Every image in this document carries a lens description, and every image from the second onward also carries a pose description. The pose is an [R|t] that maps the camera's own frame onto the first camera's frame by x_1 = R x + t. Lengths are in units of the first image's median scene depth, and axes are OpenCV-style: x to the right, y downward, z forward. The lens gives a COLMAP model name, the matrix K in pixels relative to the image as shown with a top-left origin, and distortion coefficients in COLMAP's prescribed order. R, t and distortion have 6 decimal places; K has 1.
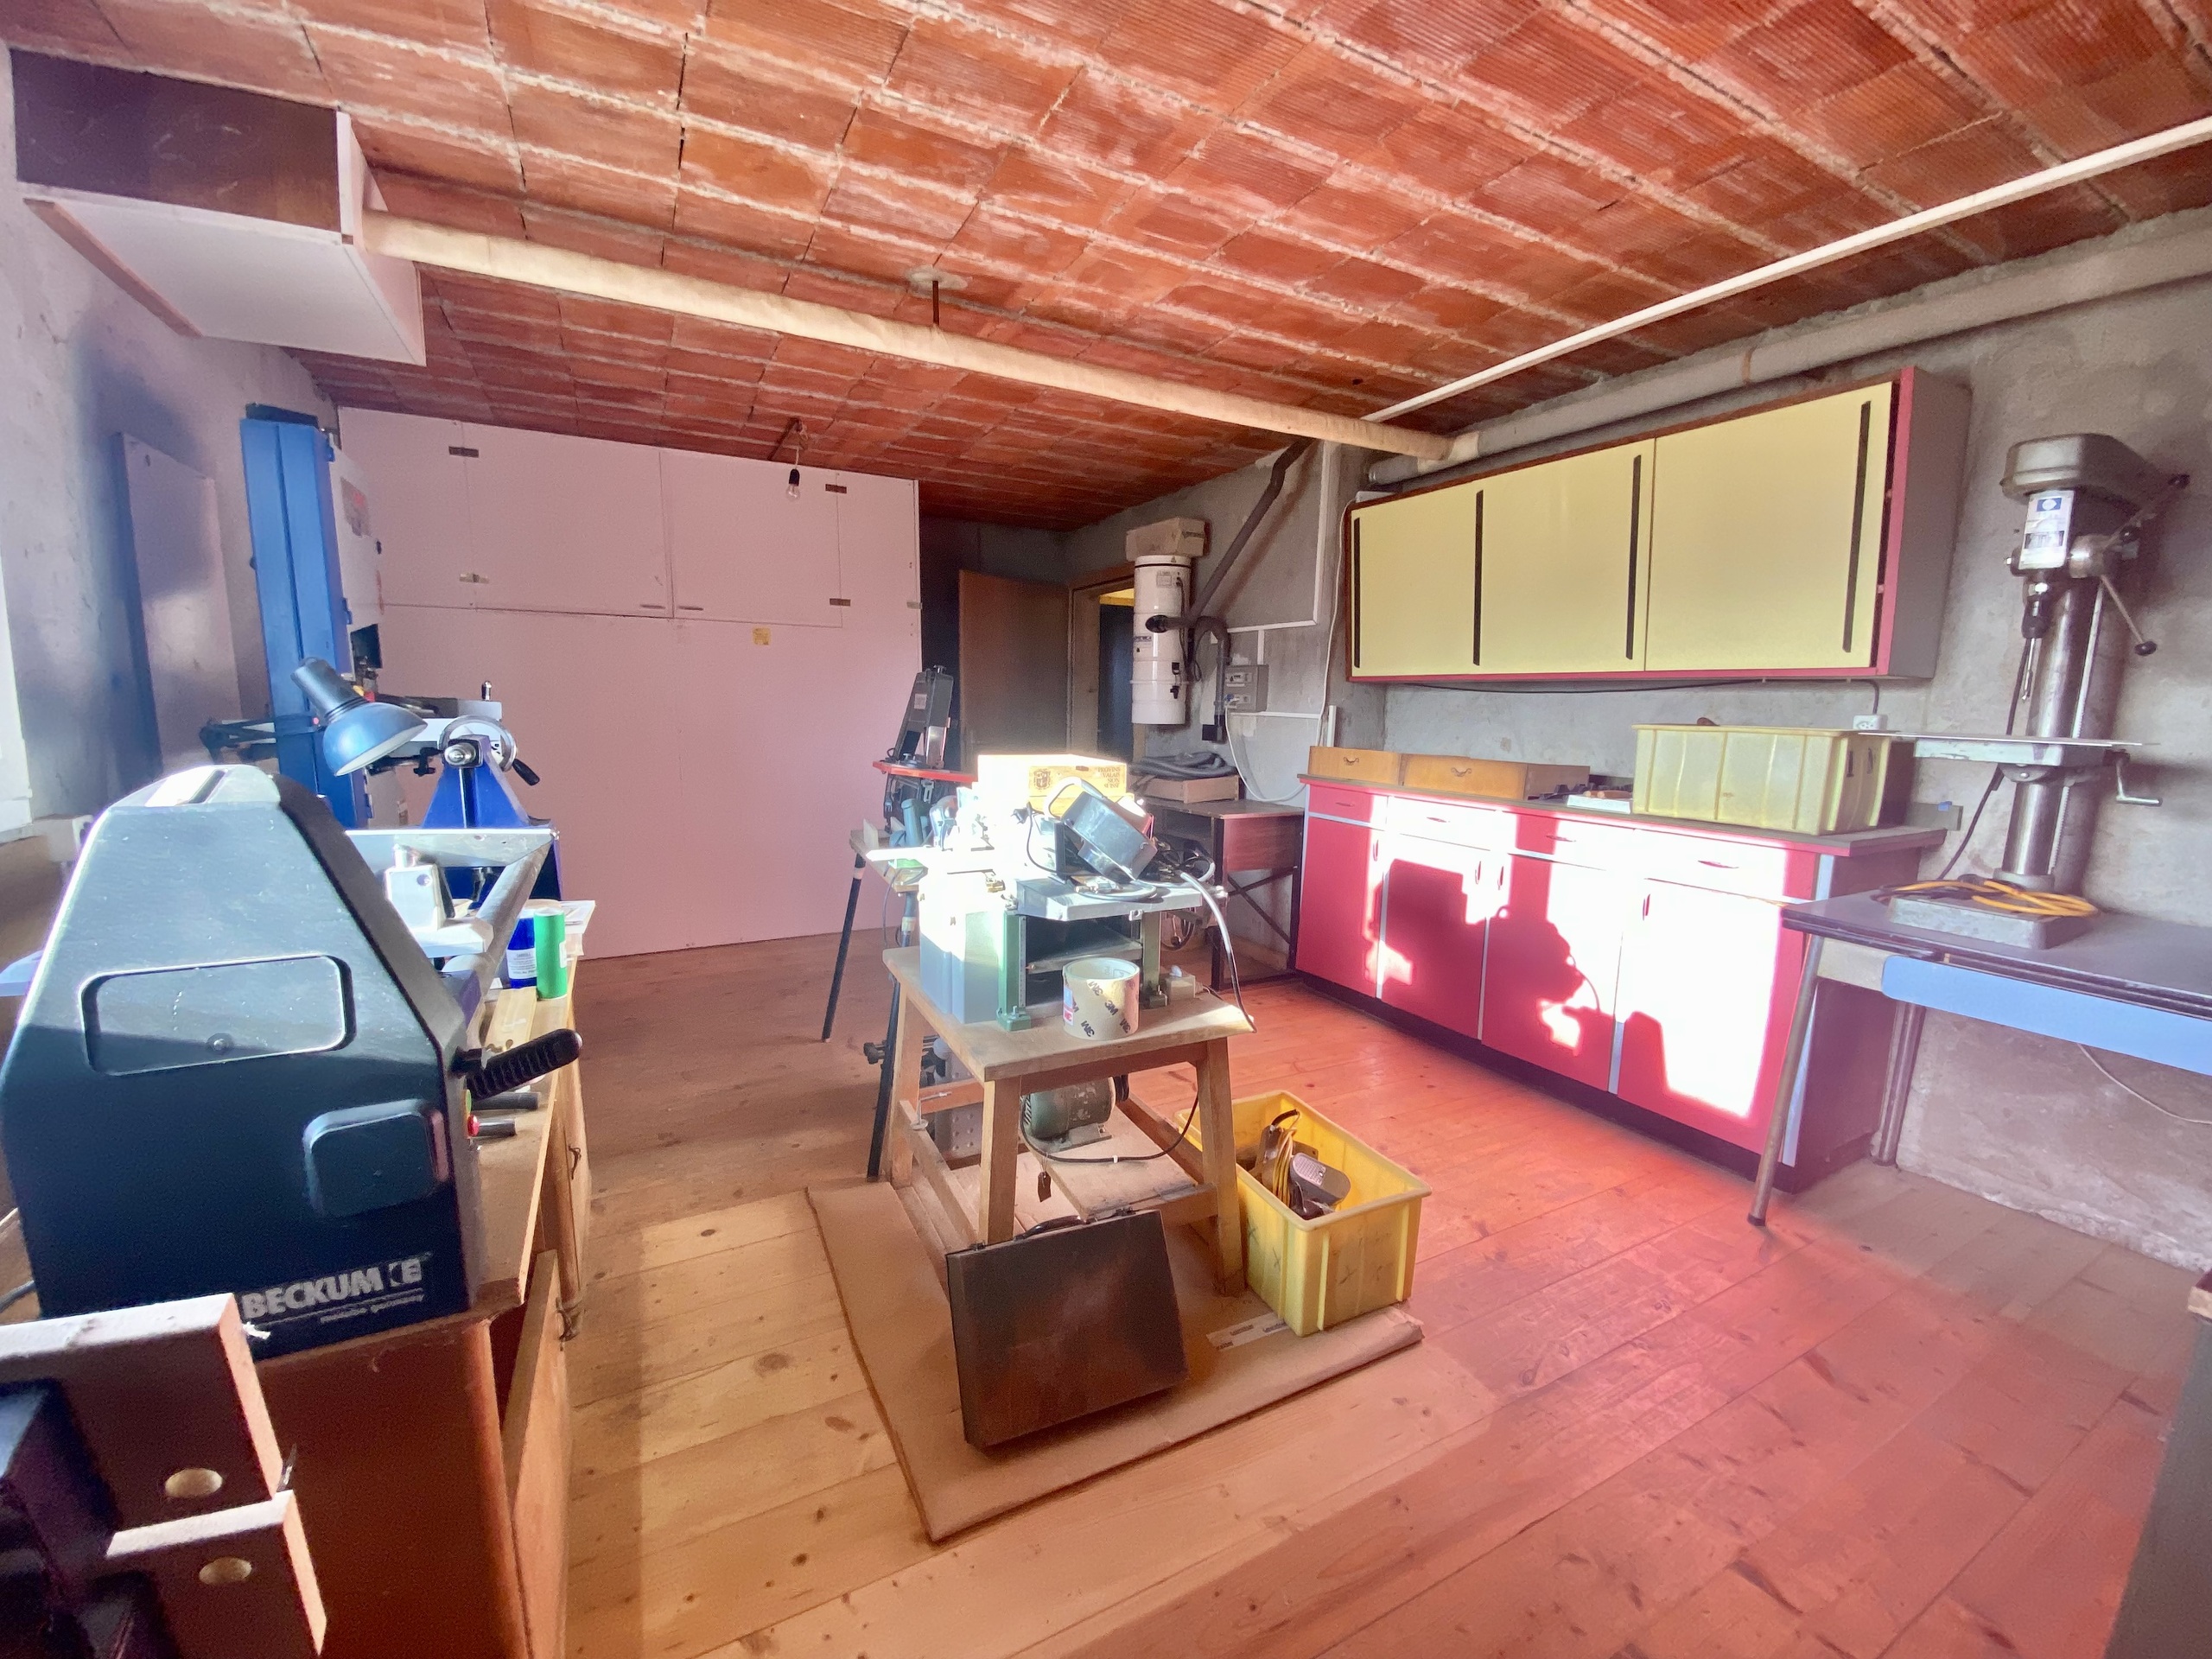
lens RADIAL K [[906.0, 0, 1109.0], [0, 906.0, 837.3], [0, 0, 1]] dist [0.026331, -0.023540]
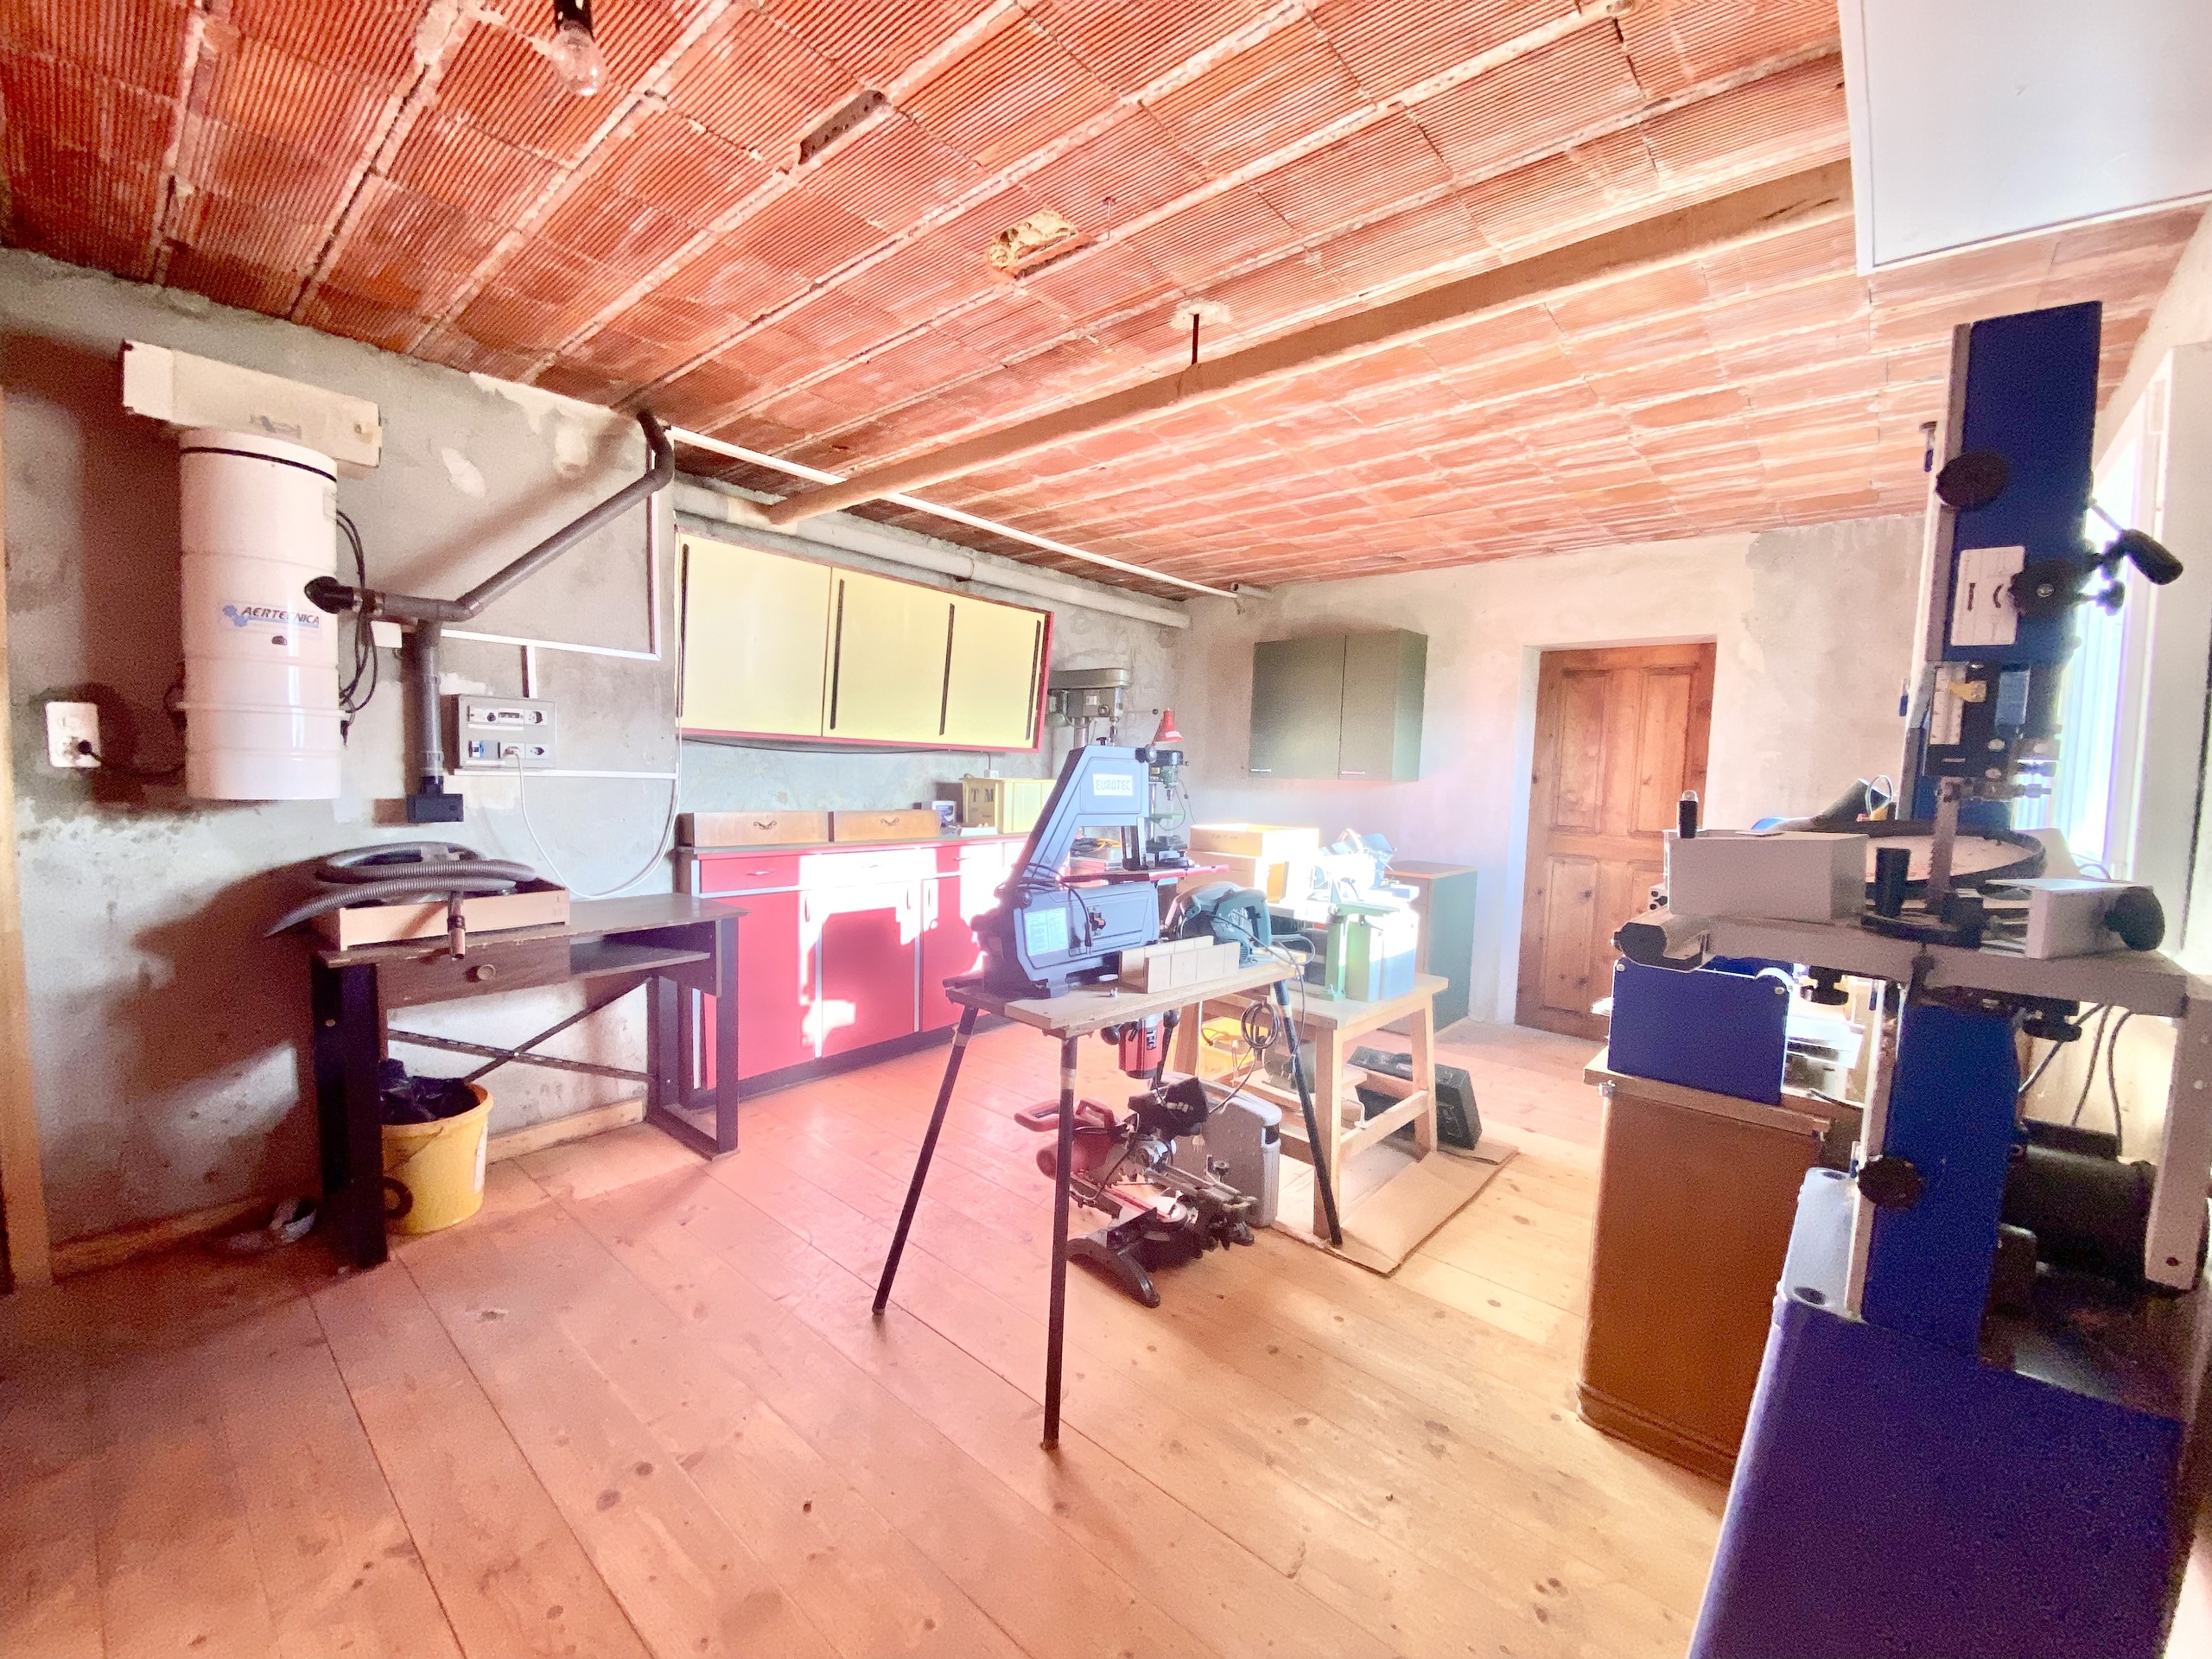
lens RADIAL K [[906.0, 0, 1109.0], [0, 906.0, 837.3], [0, 0, 1]] dist [0.026331, -0.023540]
pose [[-0.371812, -0.088095, 0.924118, -0.881881], [0.113413, 0.983719, 0.139408, -0.199992], [-0.921354, 0.156640, -0.355768, 1.258175]]
